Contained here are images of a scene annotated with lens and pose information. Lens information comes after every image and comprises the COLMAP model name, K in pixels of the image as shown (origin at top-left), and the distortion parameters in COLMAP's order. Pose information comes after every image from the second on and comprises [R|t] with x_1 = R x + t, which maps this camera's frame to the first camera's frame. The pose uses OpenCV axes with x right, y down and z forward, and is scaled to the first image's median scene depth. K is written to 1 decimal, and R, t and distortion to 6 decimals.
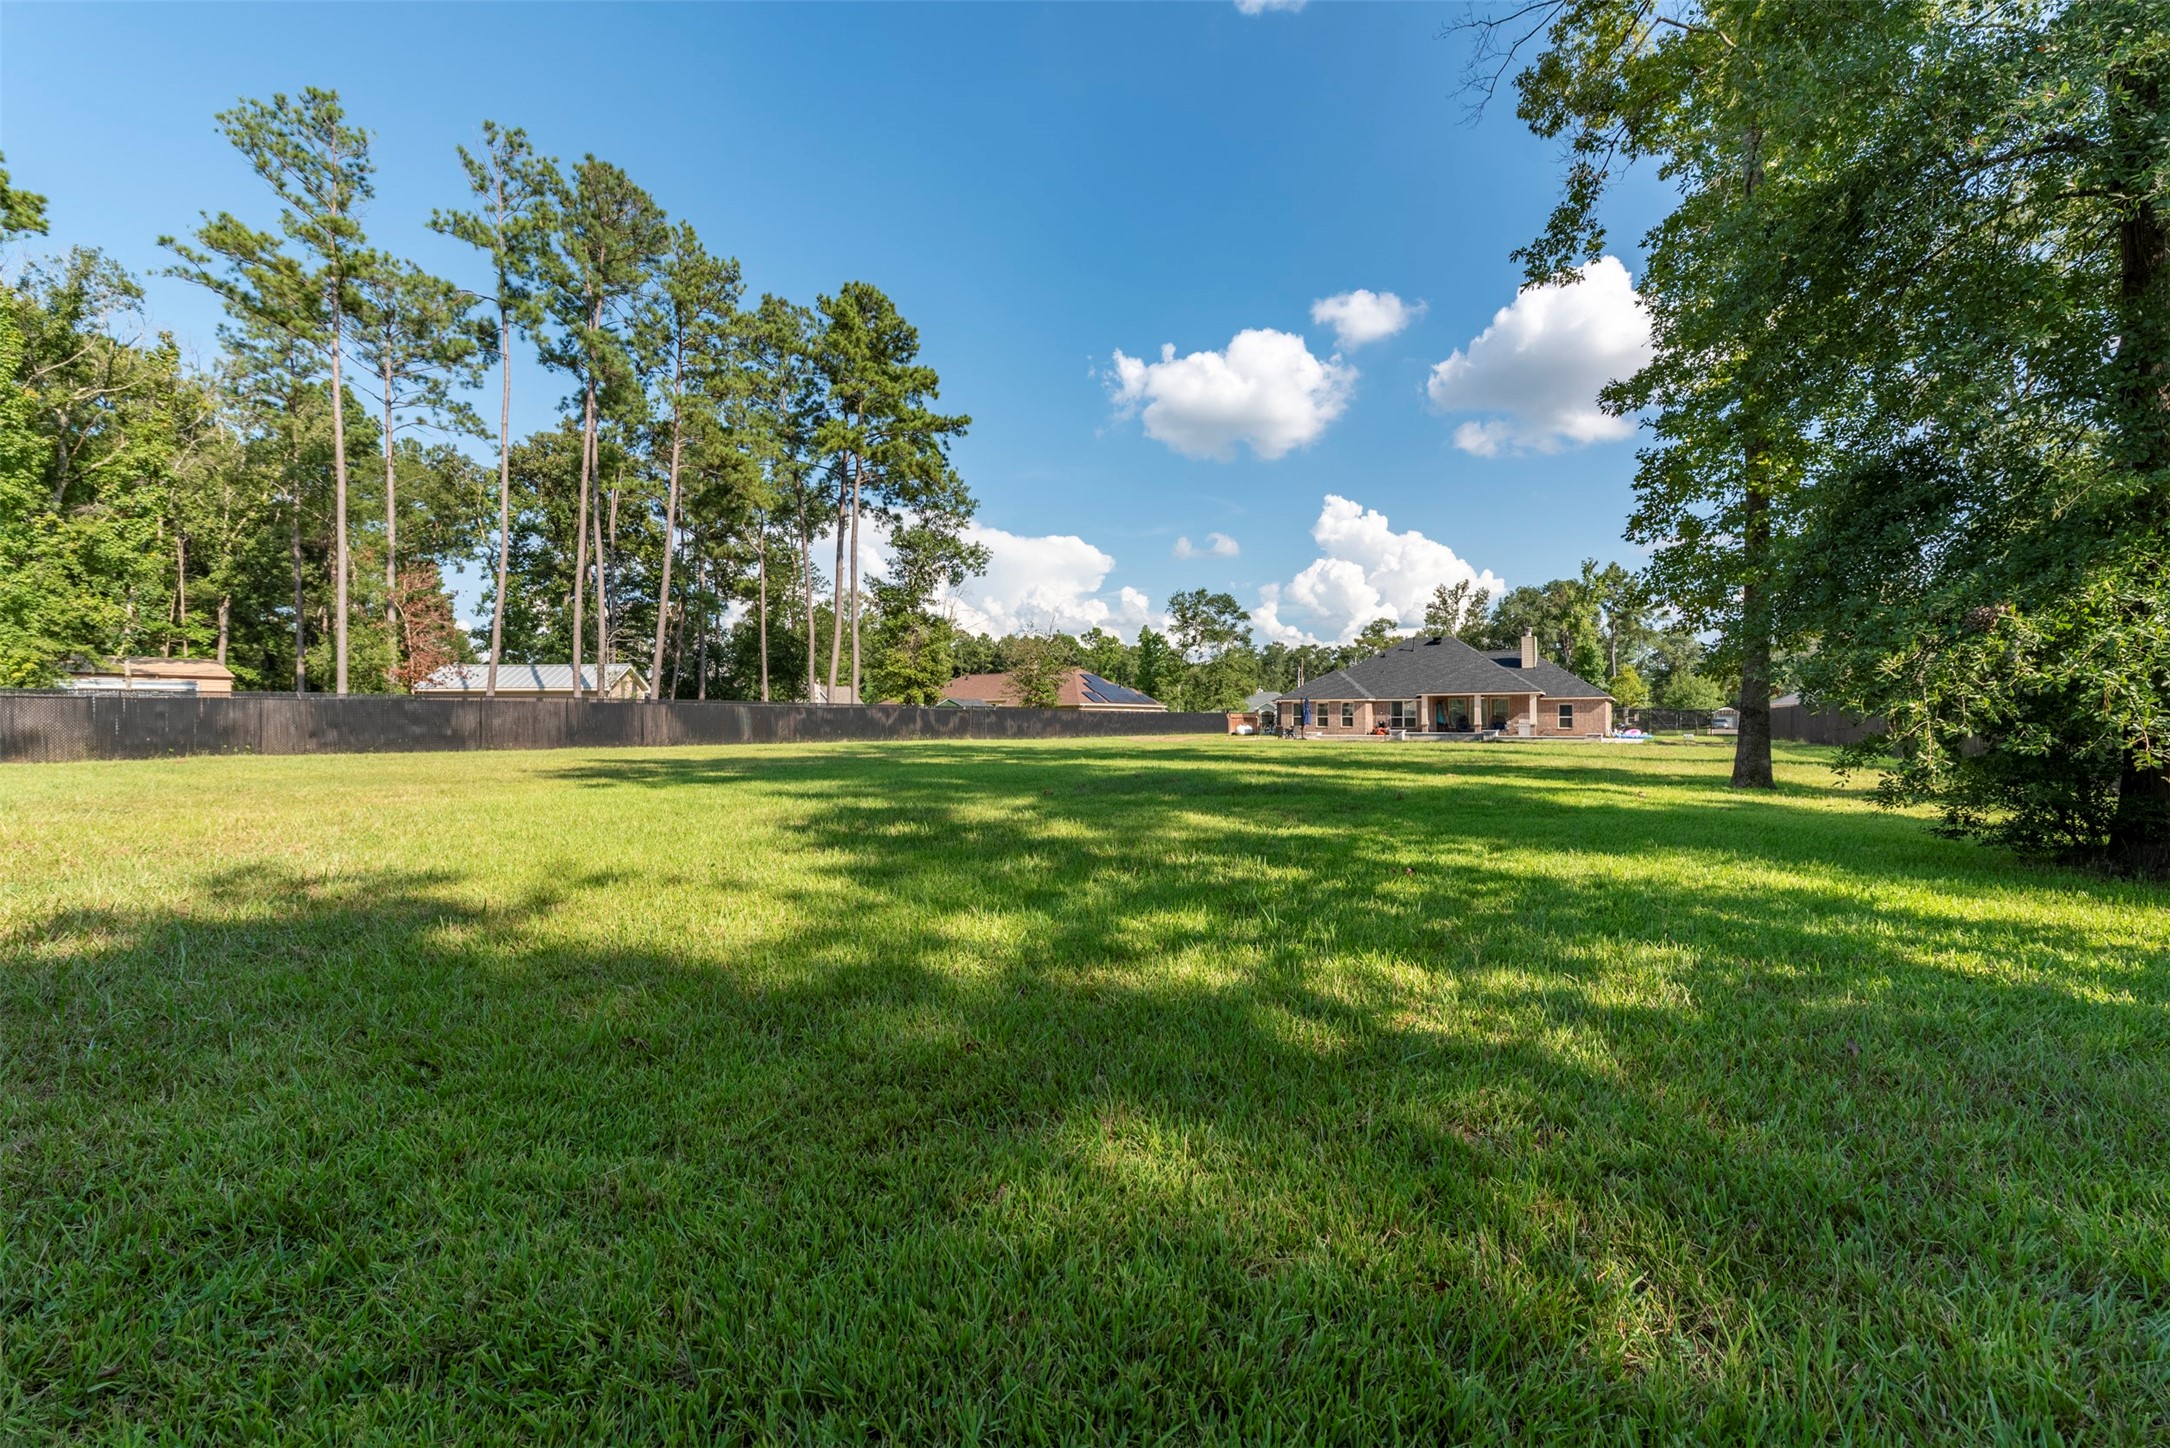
lens RADIAL K [[867.6, 0, 1080.7], [0, 867.6, 720.2], [0, 0, 1]] dist [-0.017984, -0.000501]
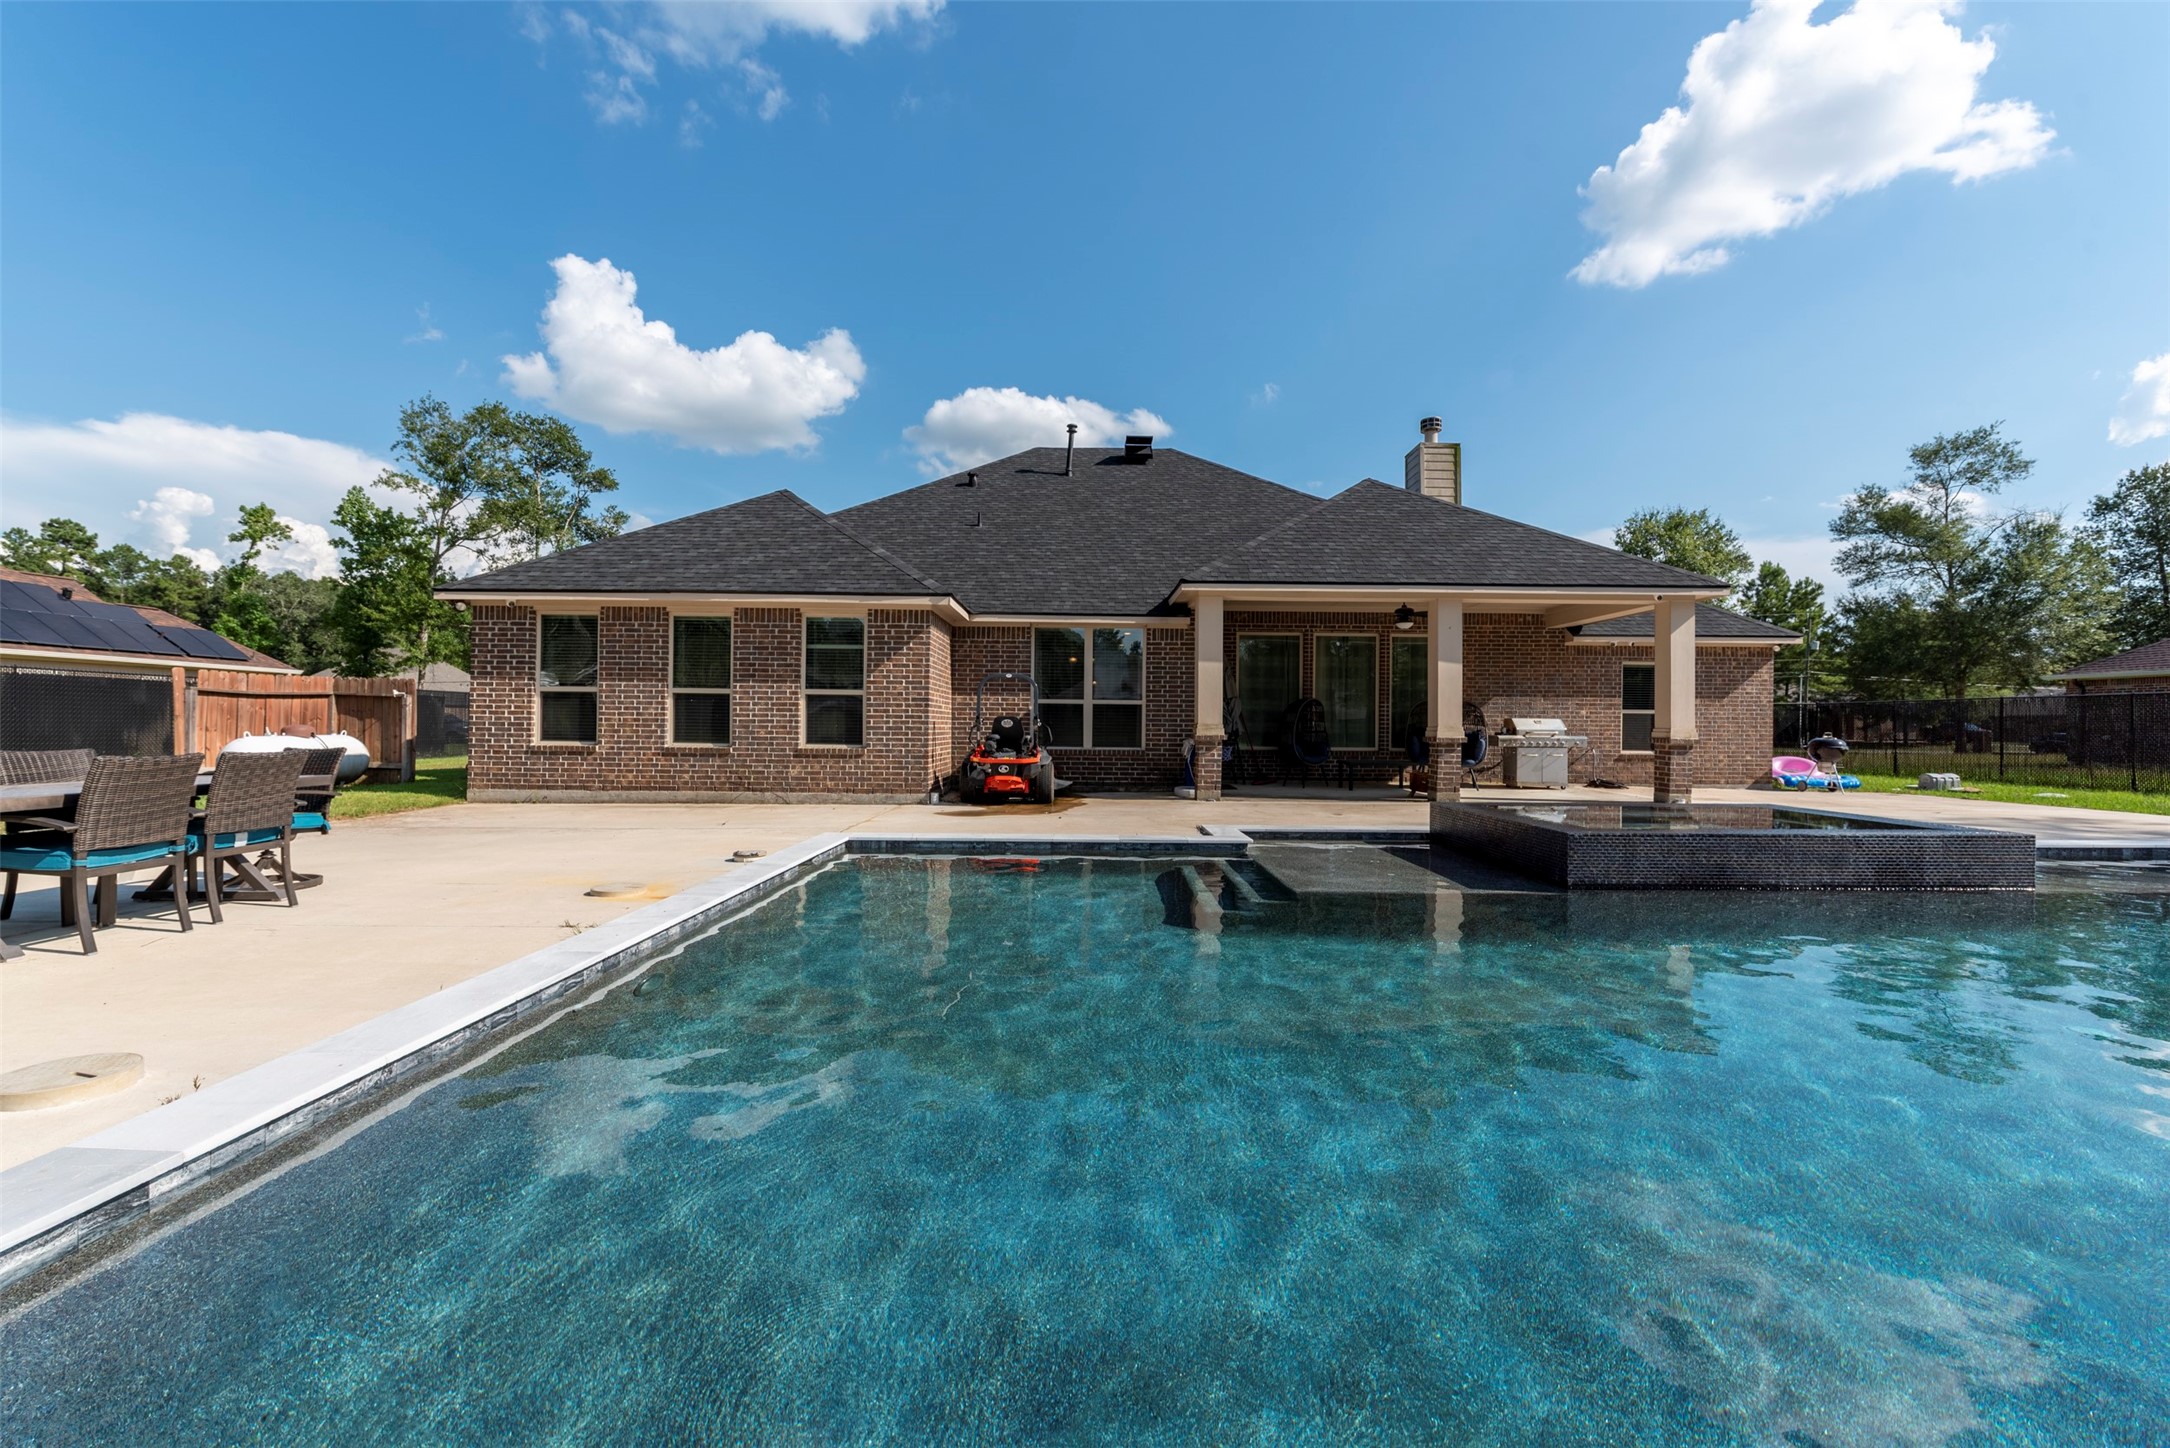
lens RADIAL K [[867.6, 0, 1080.7], [0, 867.6, 720.2], [0, 0, 1]] dist [-0.017984, -0.000501]
pose [[0.840020, 0.008238, 0.542493, 0.156956], [-0.005472, 0.999963, -0.006711, 0.001841], [-0.542528, 0.002669, 0.840033, 0.508589]]
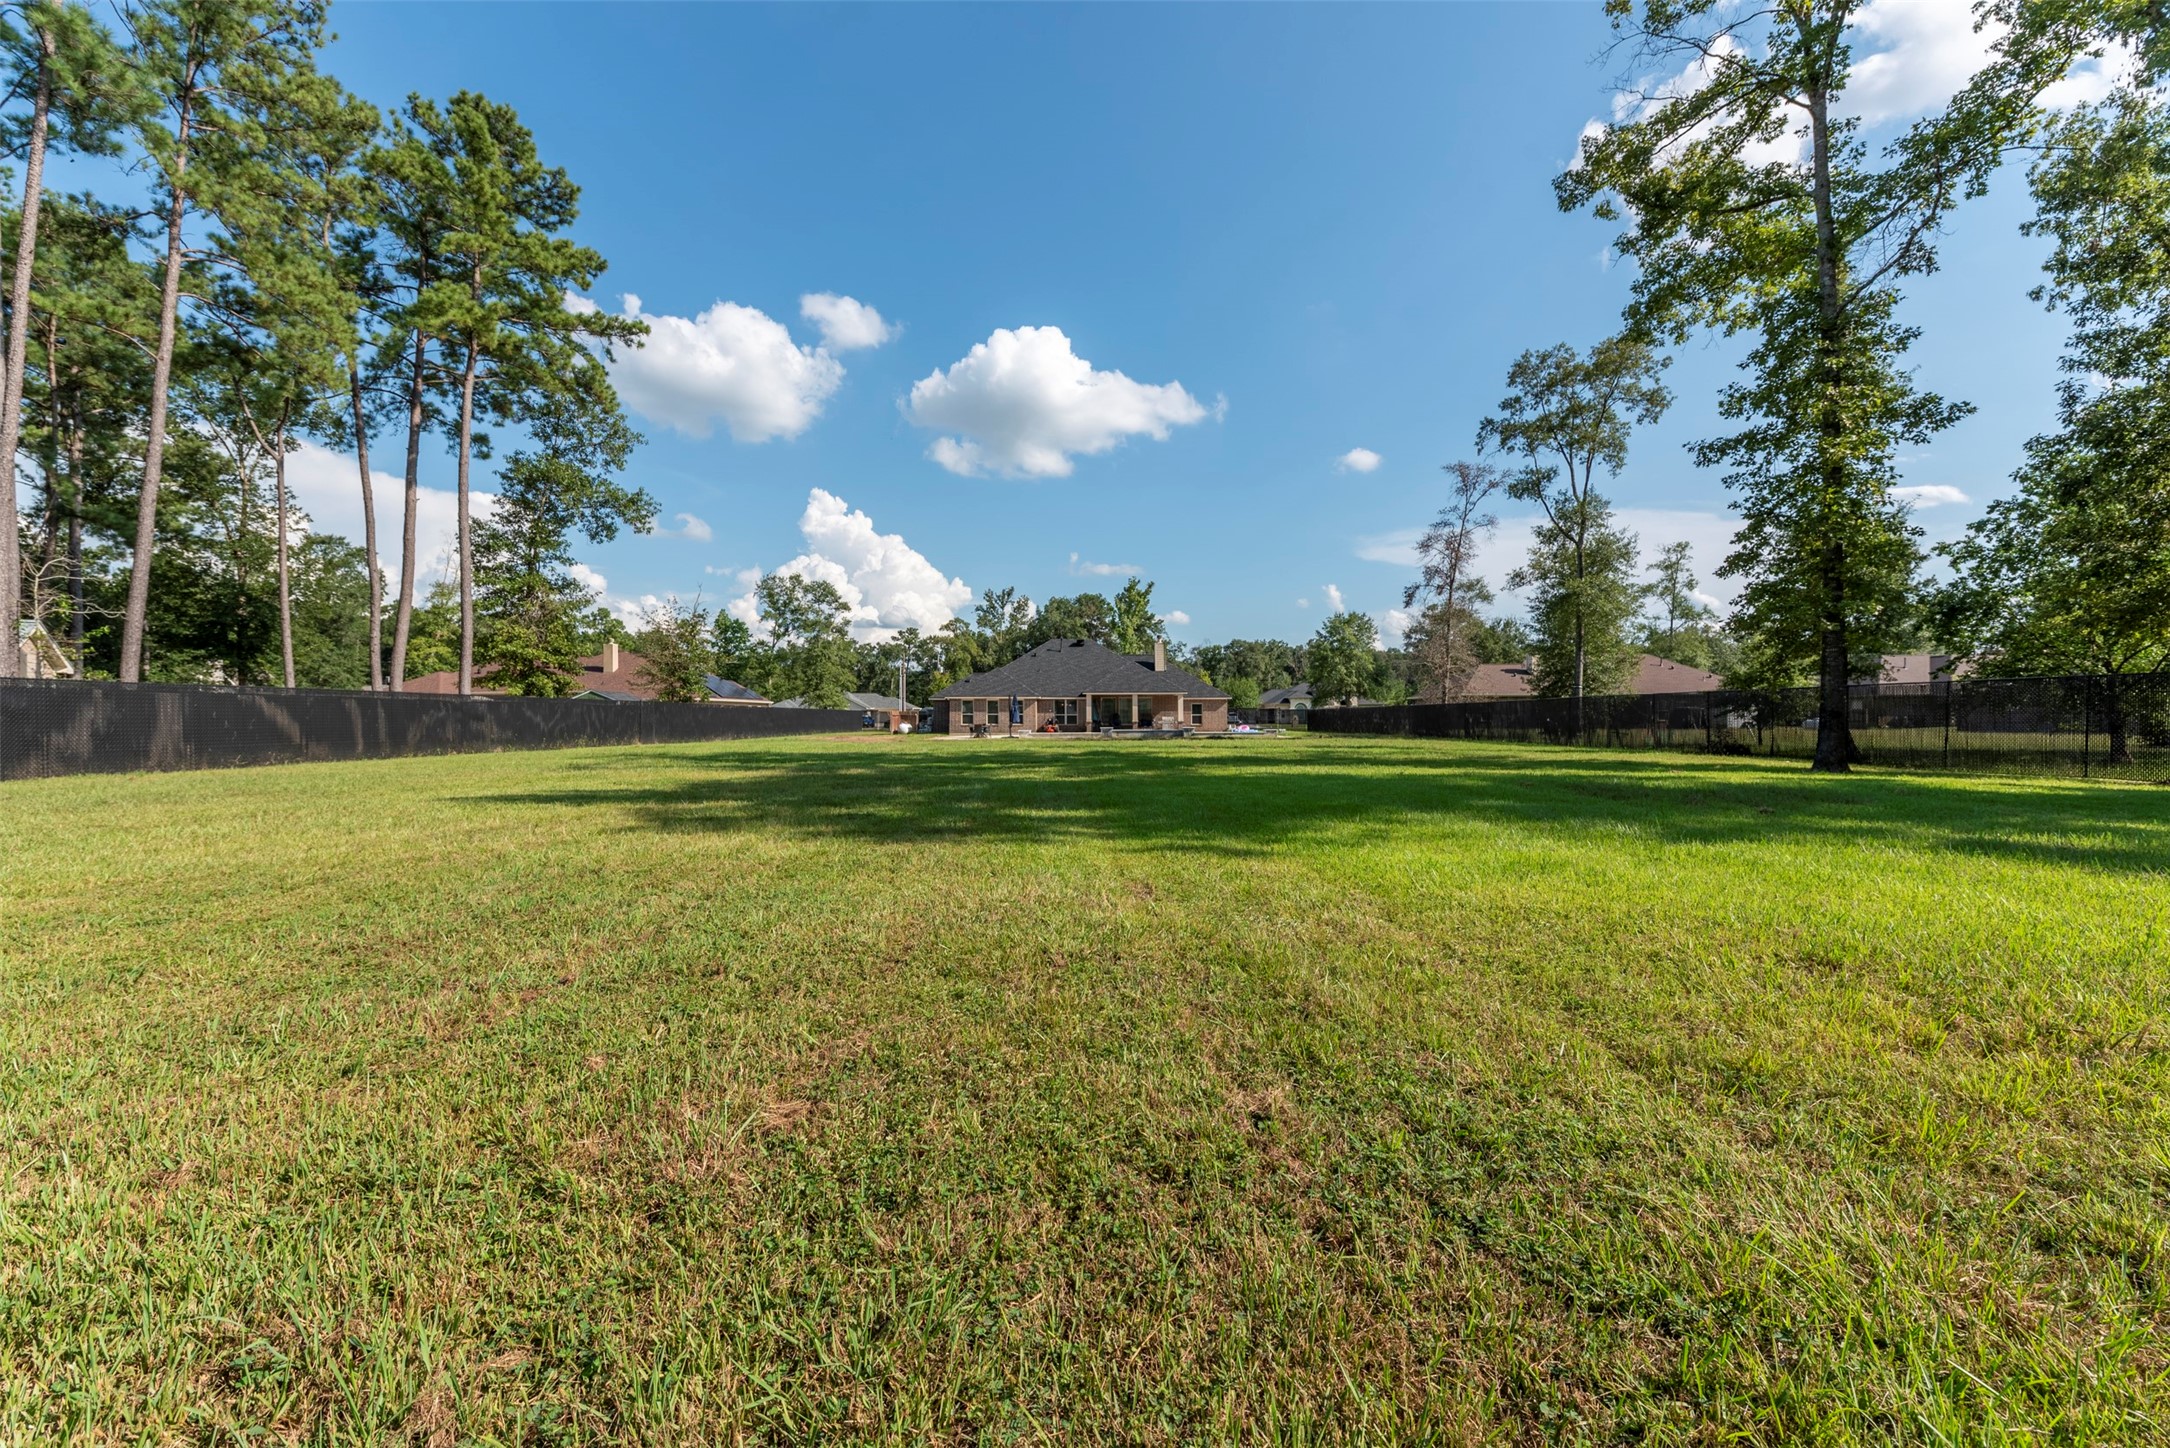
lens RADIAL K [[867.6, 0, 1080.7], [0, 867.6, 720.2], [0, 0, 1]] dist [-0.017984, -0.000501]
pose [[0.831940, -0.002641, 0.554859, -0.119825], [0.000269, 0.999990, 0.004357, -0.000956], [-0.554866, -0.003475, 0.831933, 0.075235]]
